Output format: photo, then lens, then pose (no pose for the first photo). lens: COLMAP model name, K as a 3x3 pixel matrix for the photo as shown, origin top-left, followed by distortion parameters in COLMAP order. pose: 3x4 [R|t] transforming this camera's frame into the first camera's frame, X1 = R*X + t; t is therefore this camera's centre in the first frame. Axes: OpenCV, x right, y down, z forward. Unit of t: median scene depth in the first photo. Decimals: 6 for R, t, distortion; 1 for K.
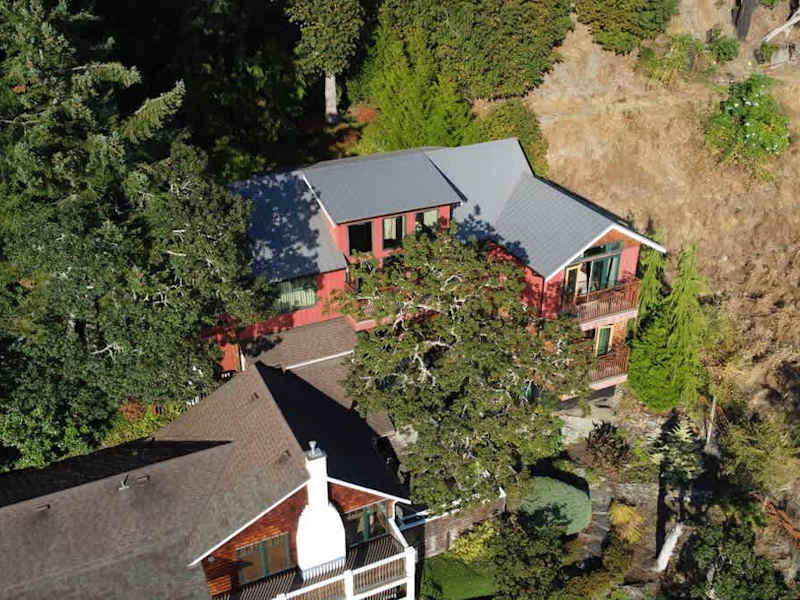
lens RADIAL K [[810.3, 0, 395.3], [0, 810.3, 301.7], [0, 0, 1]] dist [0.001411, -0.023336]
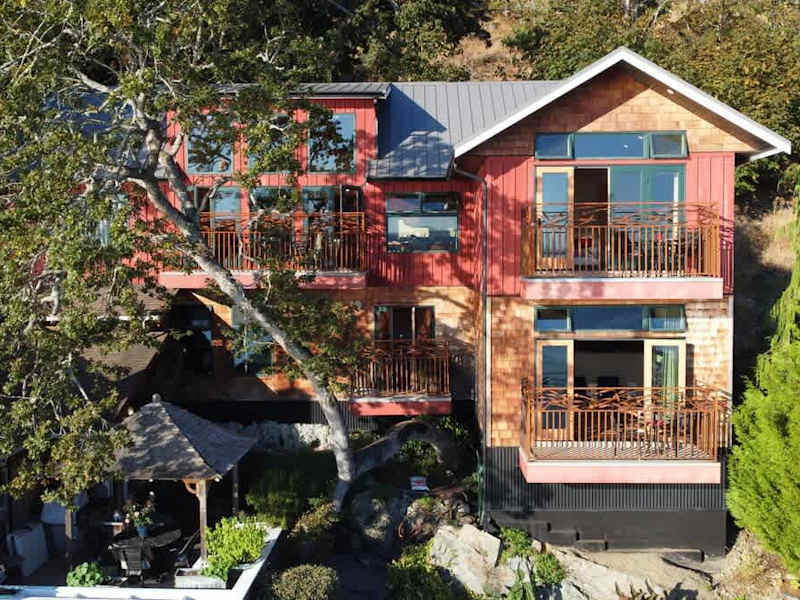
lens RADIAL K [[810.3, 0, 395.3], [0, 810.3, 301.7], [0, 0, 1]] dist [0.001411, -0.023336]
pose [[0.889150, 0.015964, -0.457338, 0.354653], [-0.218526, 0.892892, -0.393688, 0.231395], [0.402069, 0.449988, 0.797403, 0.627167]]
